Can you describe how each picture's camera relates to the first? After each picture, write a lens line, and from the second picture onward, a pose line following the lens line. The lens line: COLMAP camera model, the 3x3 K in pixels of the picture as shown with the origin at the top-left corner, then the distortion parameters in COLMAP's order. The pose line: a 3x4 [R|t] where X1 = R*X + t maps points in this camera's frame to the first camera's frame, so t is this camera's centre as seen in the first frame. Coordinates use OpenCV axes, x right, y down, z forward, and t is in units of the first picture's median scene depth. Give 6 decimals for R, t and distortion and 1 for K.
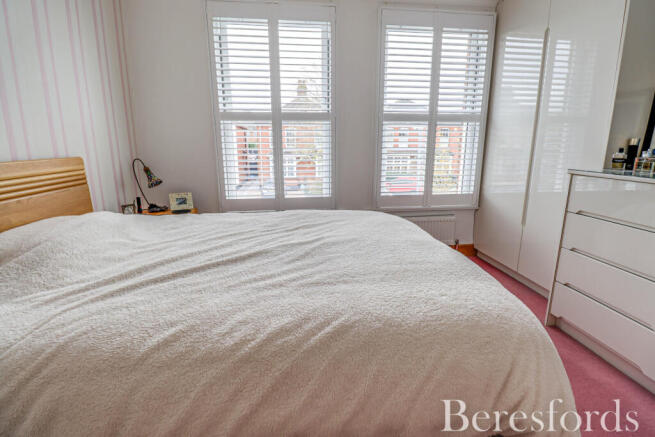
lens RADIAL K [[383.6, 0, 327.5], [0, 383.6, 218.5], [0, 0, 1]] dist [0.001145, 0.000326]
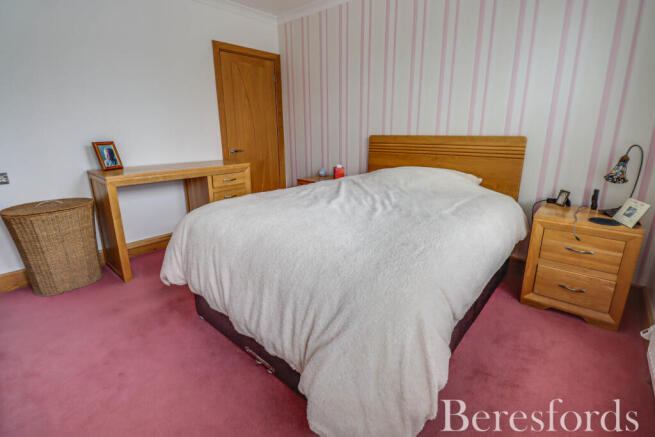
lens RADIAL K [[315.2, 0, 327.5], [0, 315.2, 218.5], [0, 0, 1]] dist [-0.033605, -0.000090]
pose [[-0.775405, 0.180513, -0.605114, 0.414366], [-0.107102, 0.906791, 0.407750, -0.204870], [0.622315, 0.380980, -0.683797, 1.073159]]
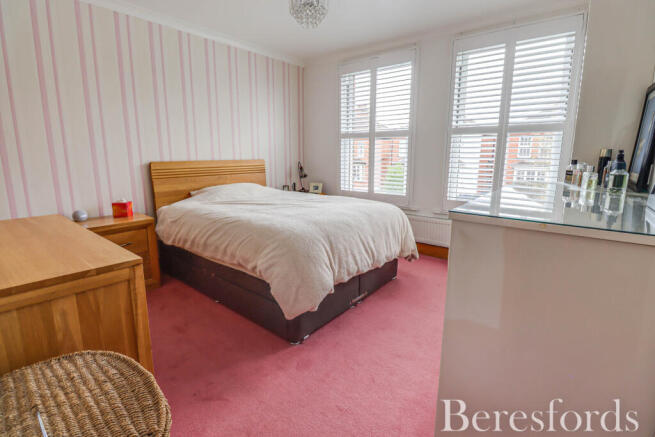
lens RADIAL K [[315.2, 0, 327.5], [0, 315.2, 218.5], [0, 0, 1]] dist [-0.033605, -0.000090]
pose [[0.651622, 0.153942, -0.742759, 0.700201], [-0.144318, 0.986465, 0.077841, -0.024467], [0.744688, 0.056471, 0.665019, 0.113397]]
